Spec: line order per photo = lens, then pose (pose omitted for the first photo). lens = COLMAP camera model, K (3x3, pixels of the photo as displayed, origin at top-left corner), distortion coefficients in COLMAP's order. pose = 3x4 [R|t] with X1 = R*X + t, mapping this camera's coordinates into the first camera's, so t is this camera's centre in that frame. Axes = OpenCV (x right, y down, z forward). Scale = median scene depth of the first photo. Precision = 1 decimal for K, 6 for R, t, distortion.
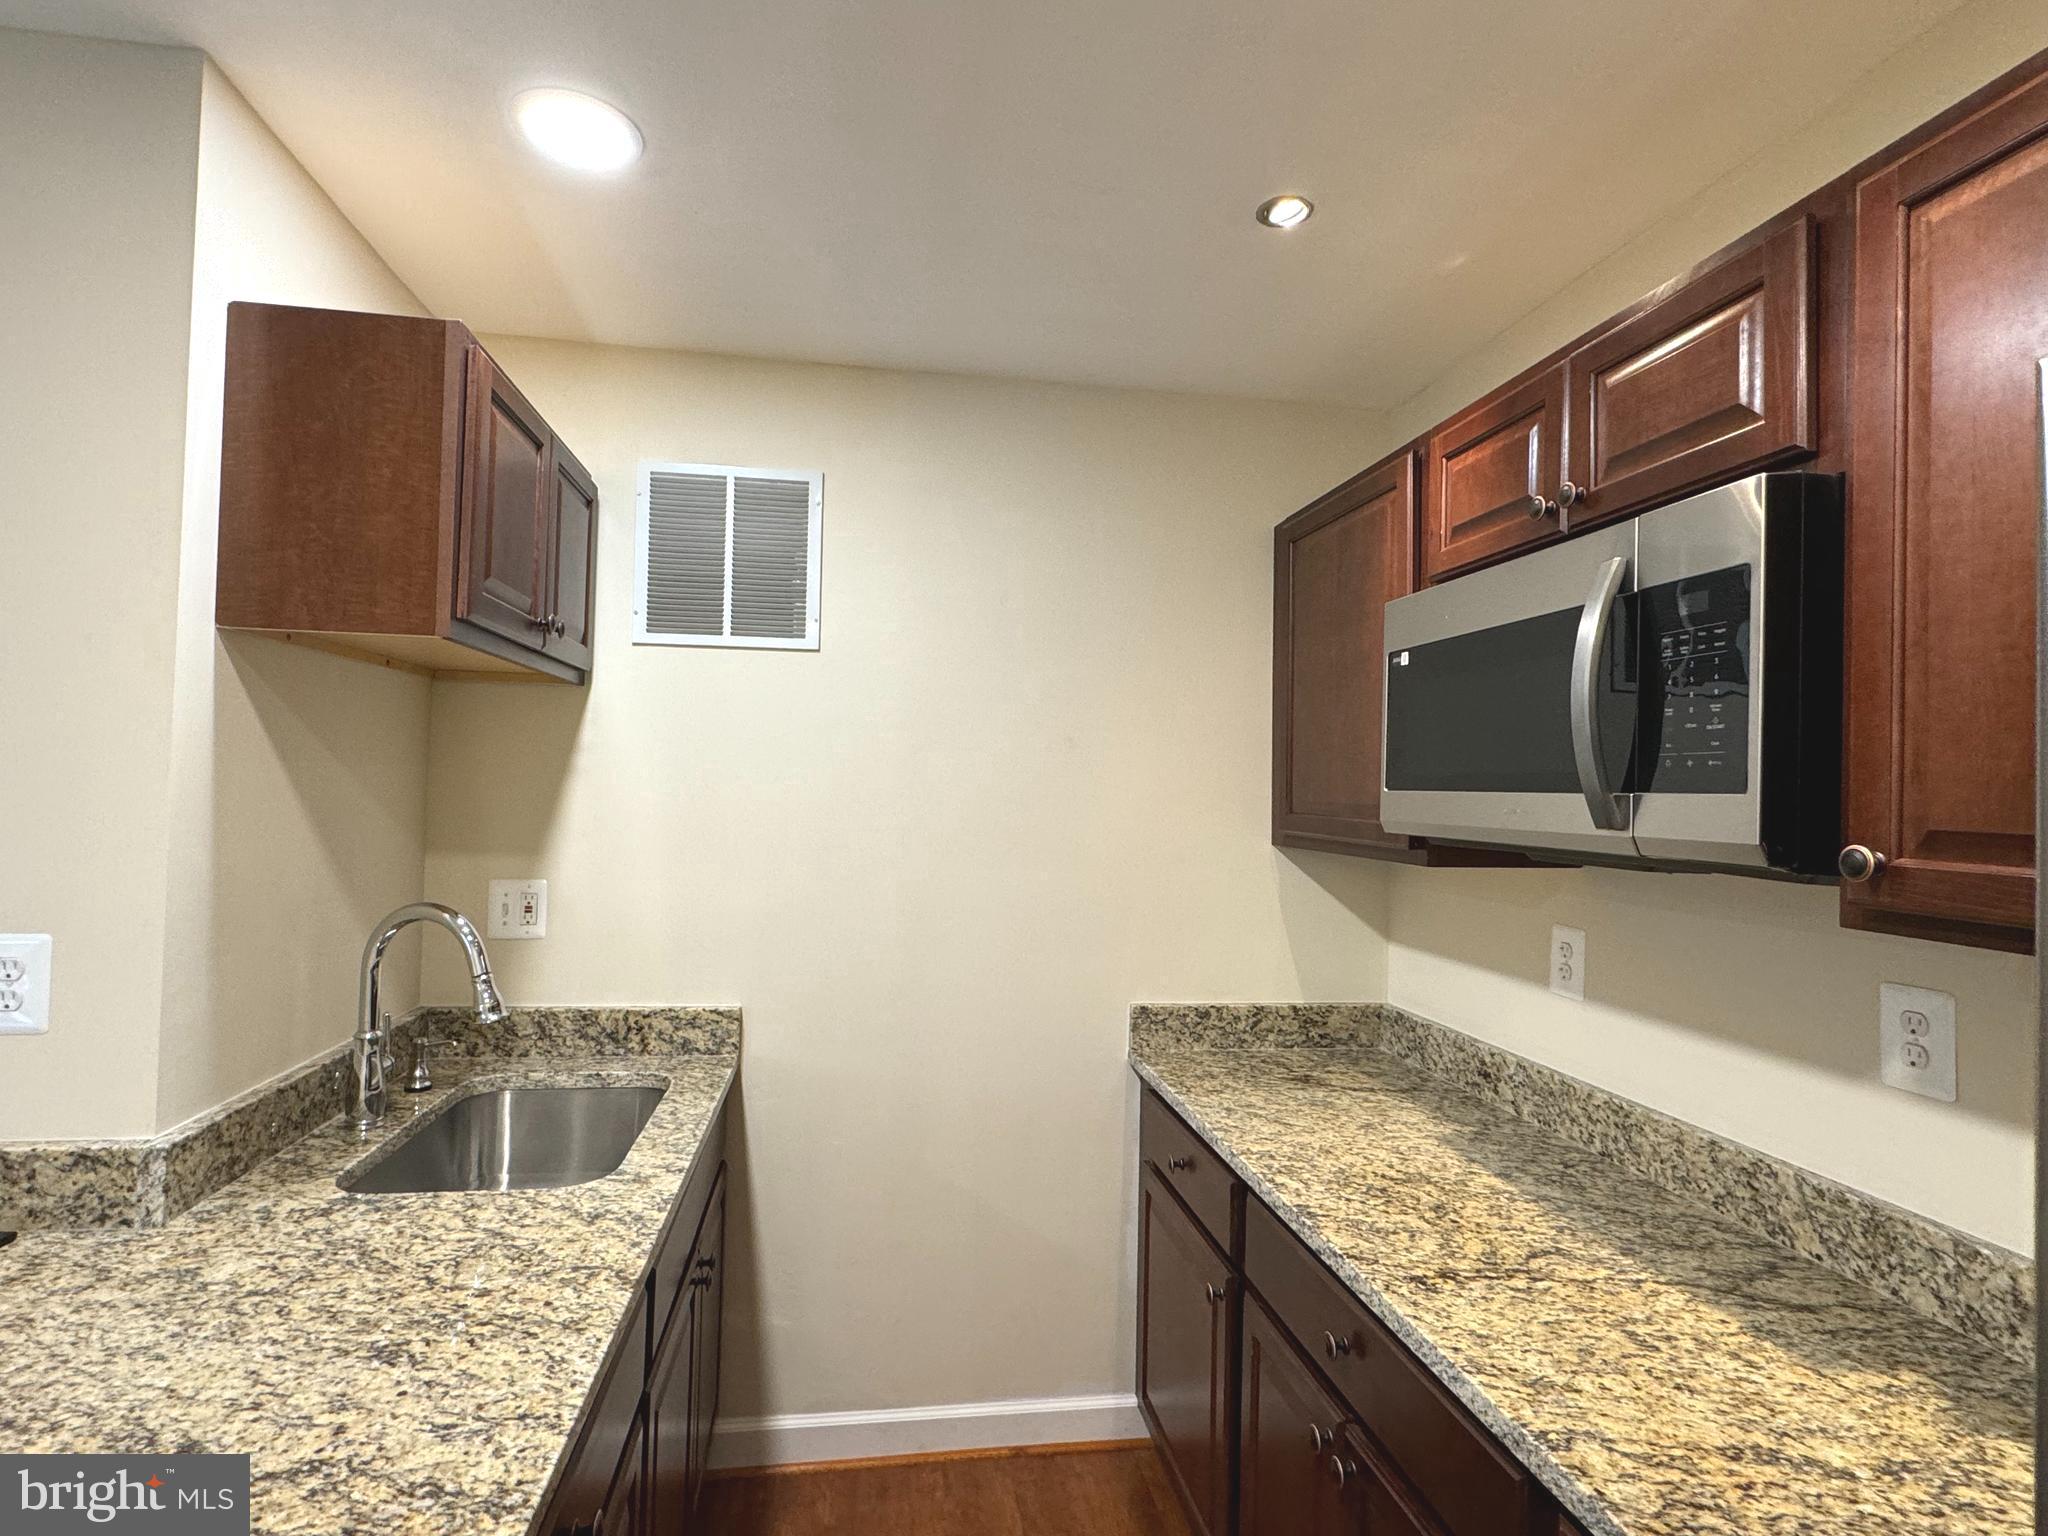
lens RADIAL K [[1029.3, 0, 1019.1], [0, 1029.3, 770.4], [0, 0, 1]] dist [-0.001694, -0.000504]
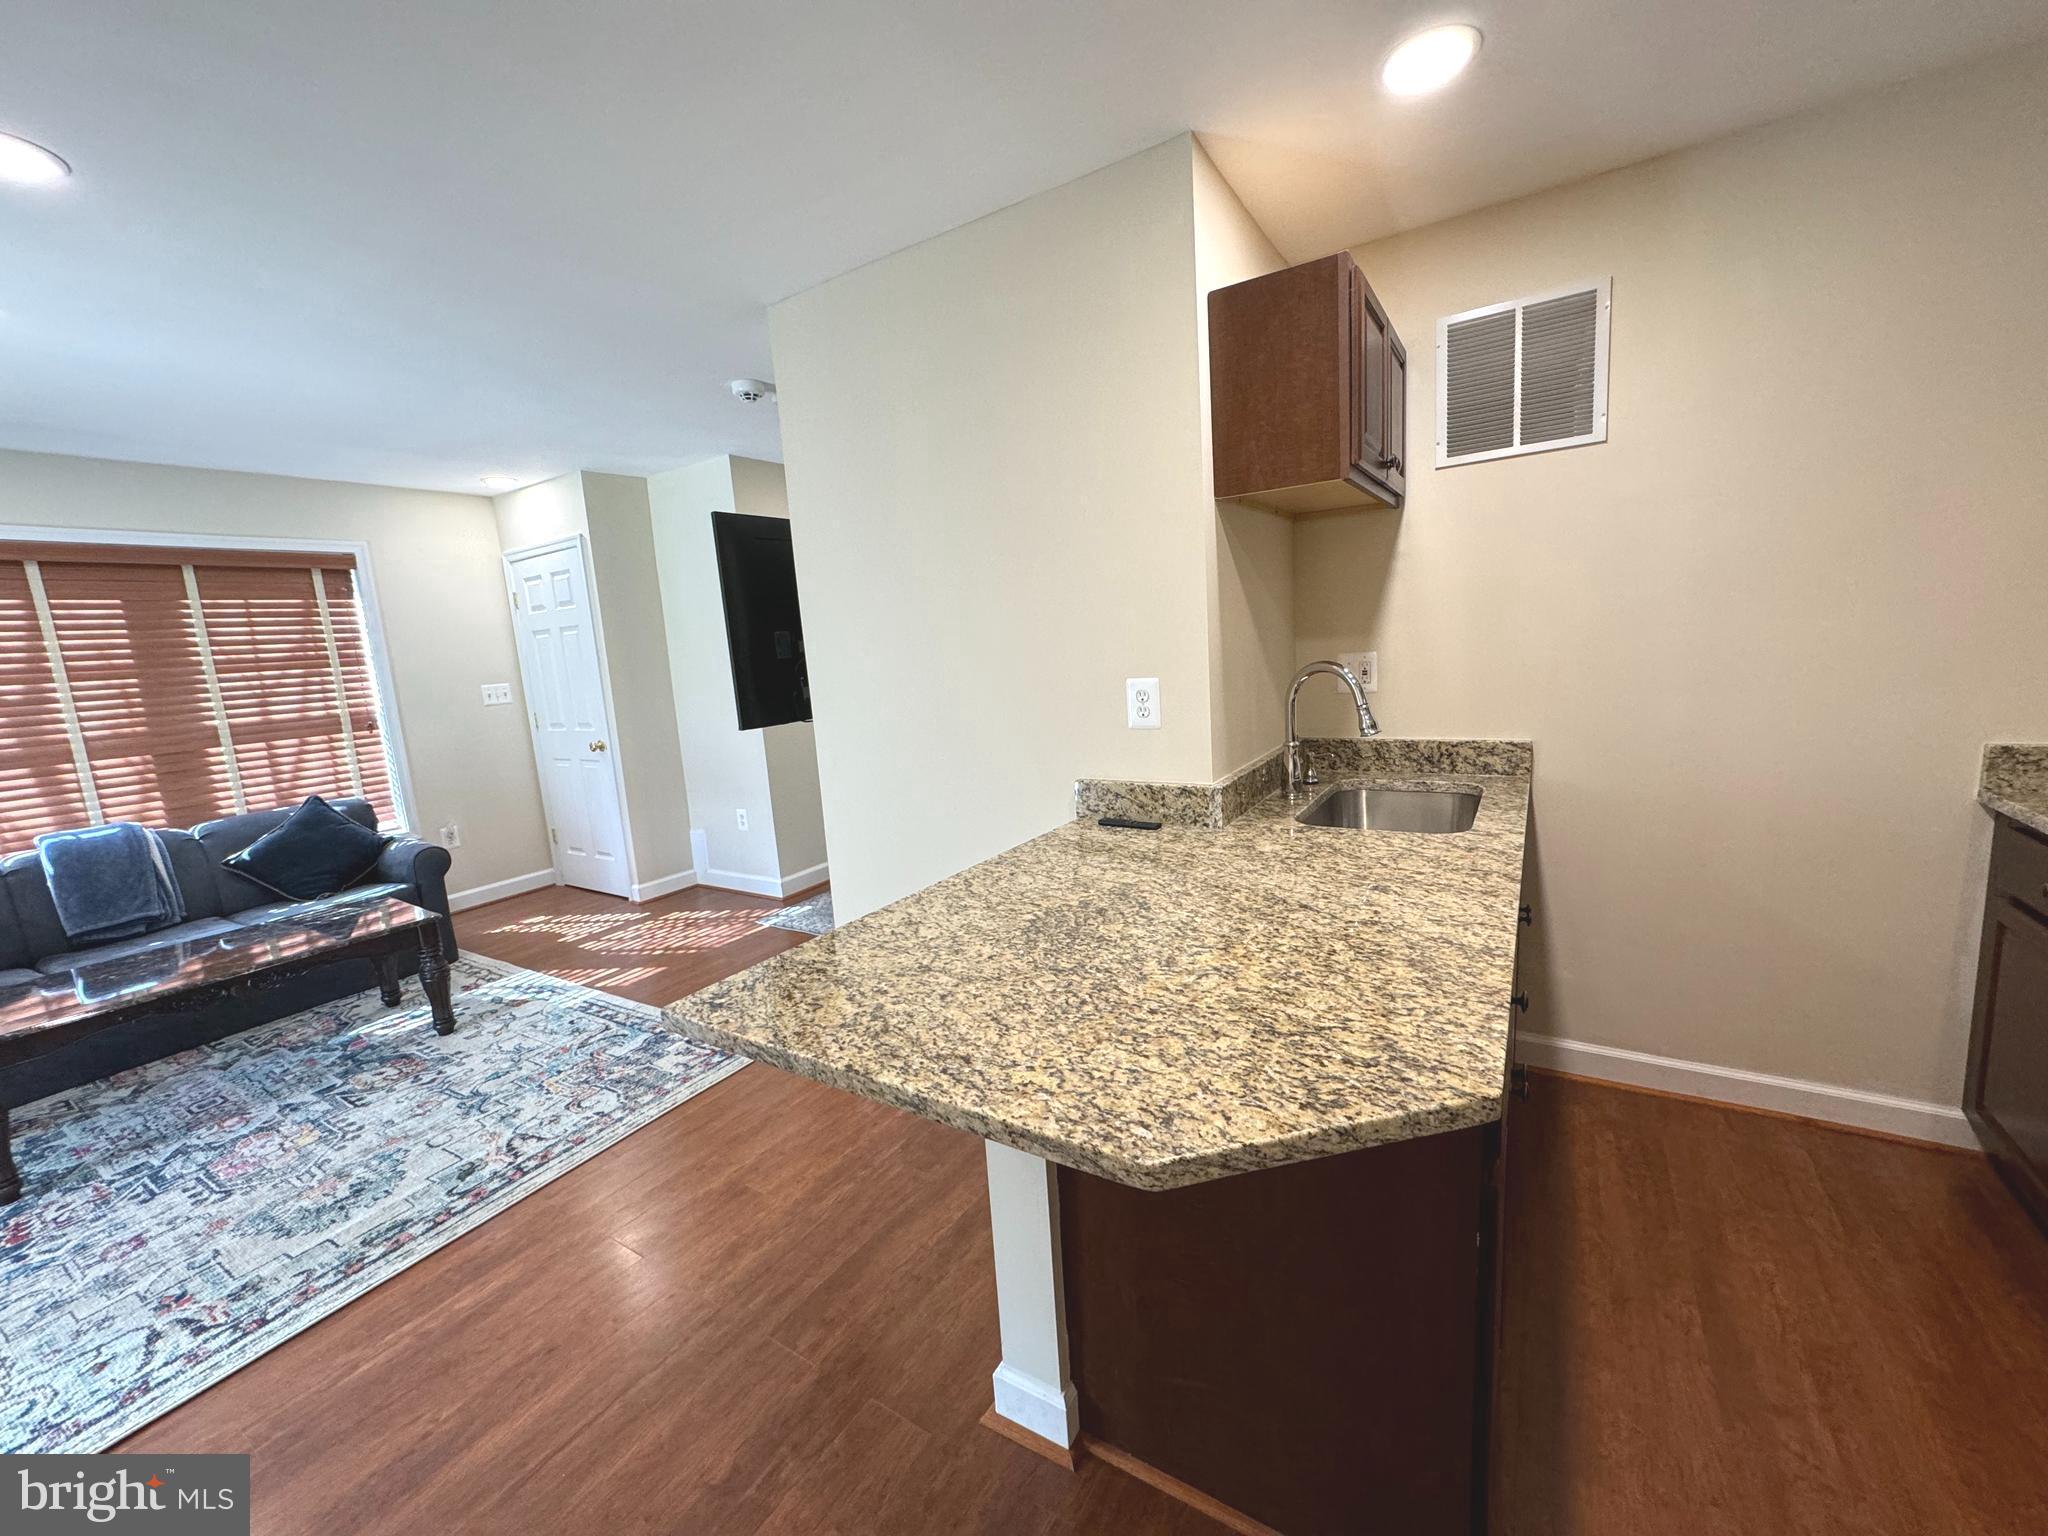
lens RADIAL K [[814.4, 0, 1022.9], [0, 814.4, 766.3], [0, 0, 1]] dist [-0.002893, 0.000490]
pose [[0.747445, 0.026949, -0.663777, -0.087405], [0.103474, 0.982259, 0.156396, 0.043904], [0.656216, -0.185581, 0.731396, -0.236616]]
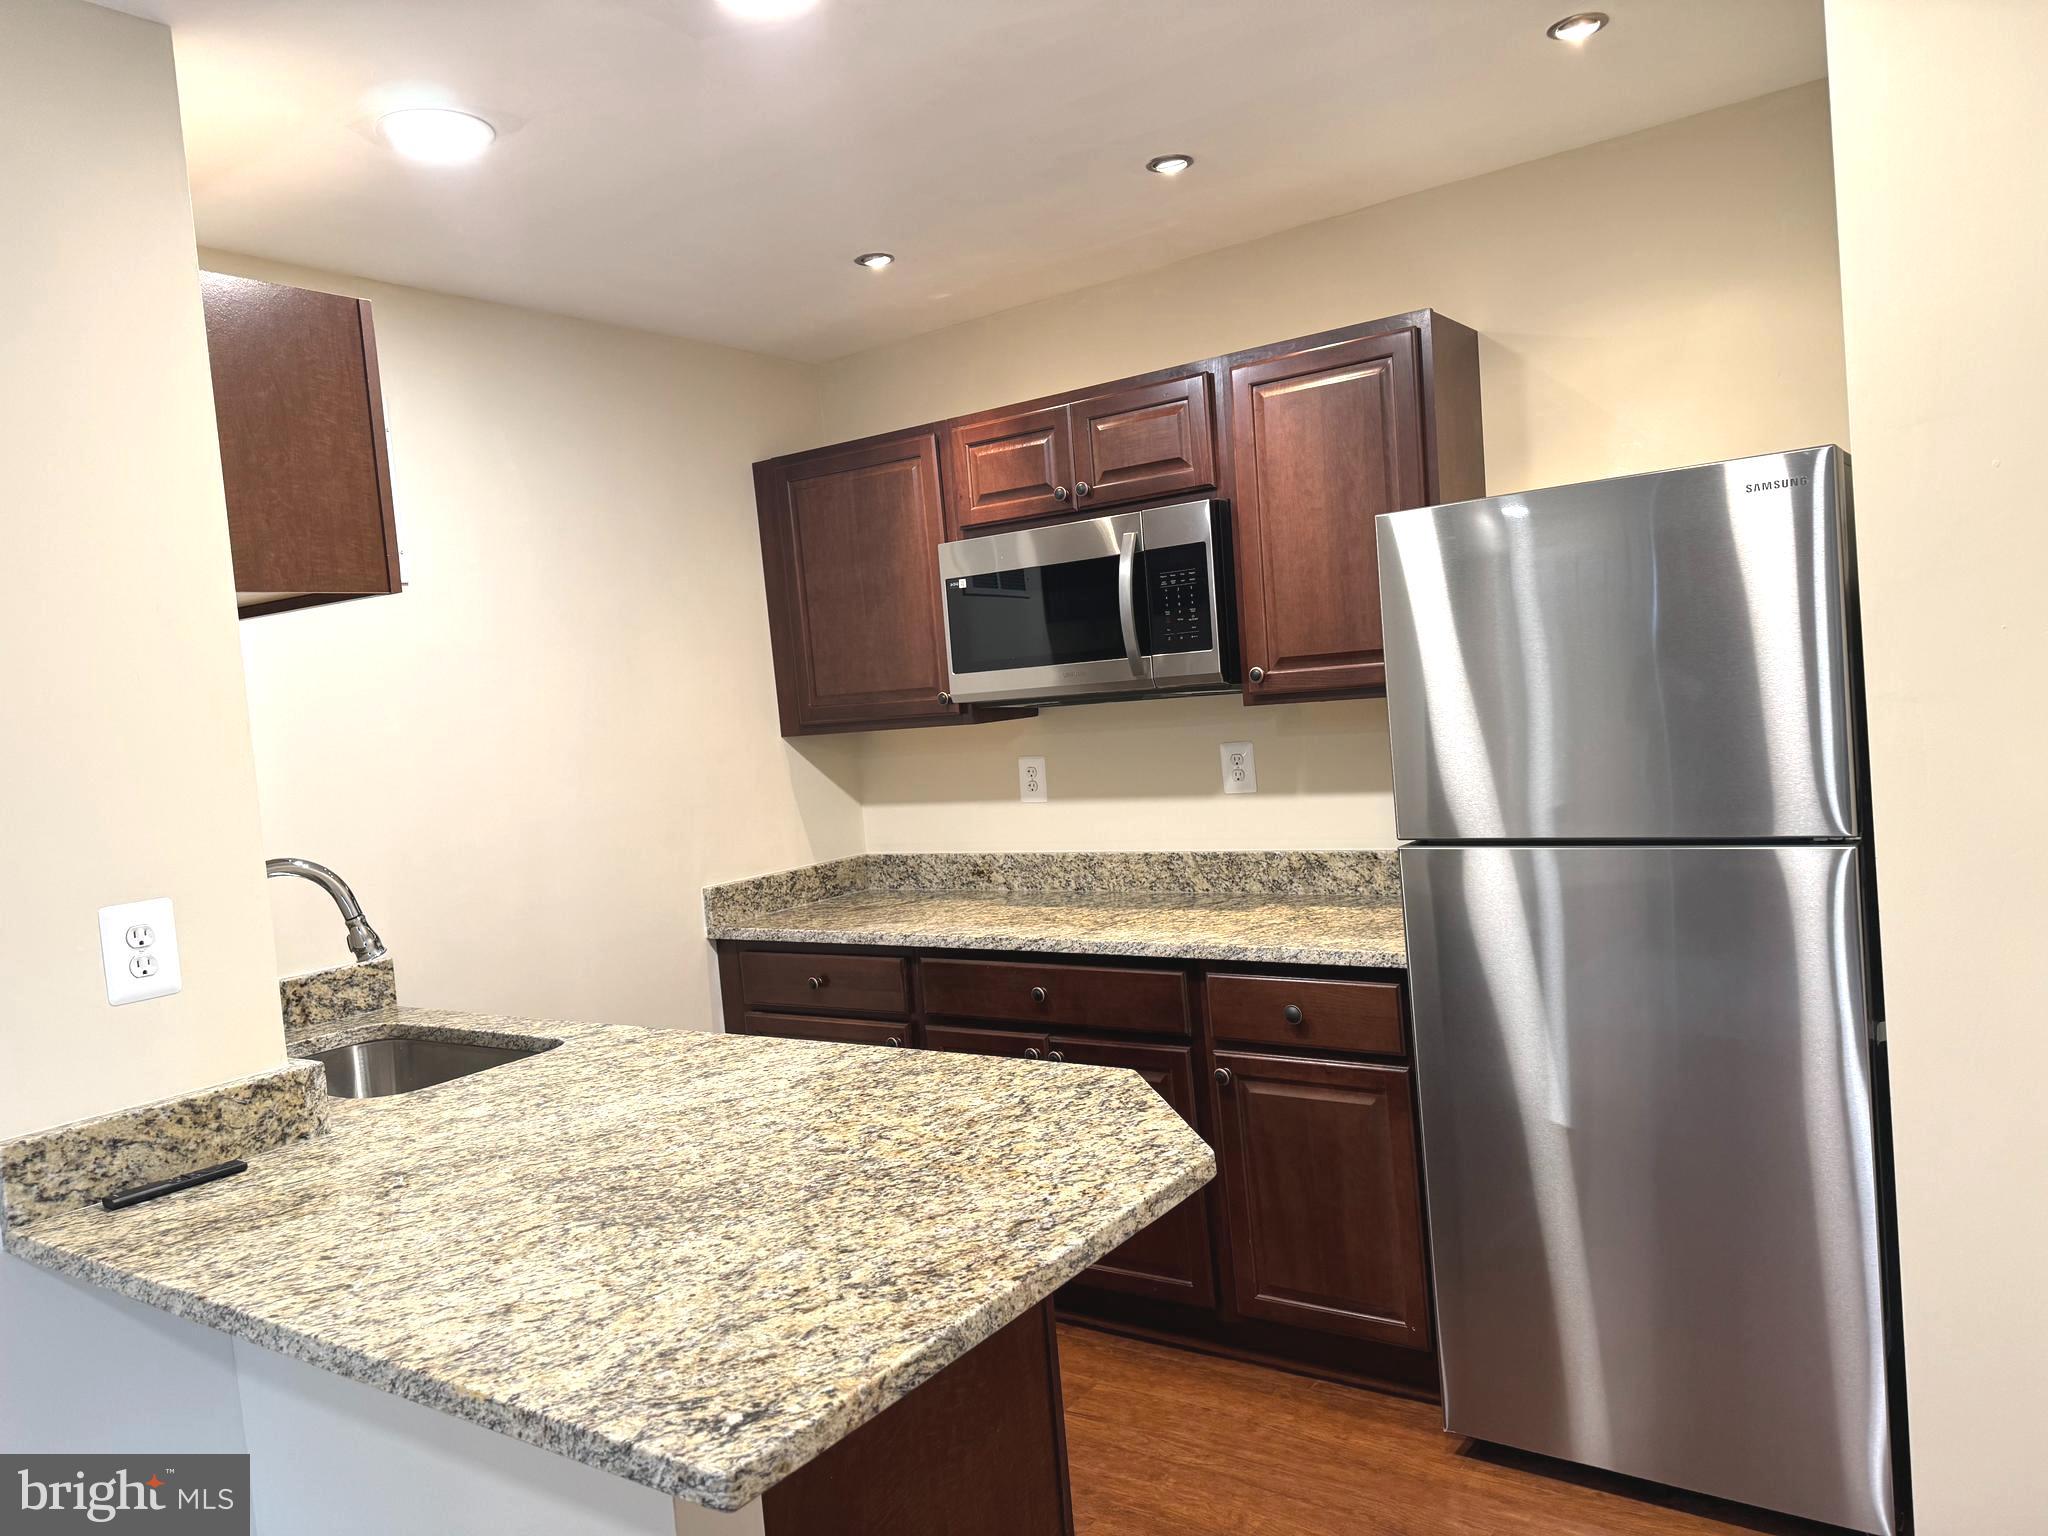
lens RADIAL K [[1417.9, 0, 1014.0], [0, 1417.9, 772.0], [0, 0, 1]] dist [0.136583, -0.189266]
pose [[0.695753, -0.126561, 0.707043, -1.037641], [0.088534, 0.991959, 0.090441, -0.017520], [-0.712804, -0.000327, 0.701364, -0.481289]]
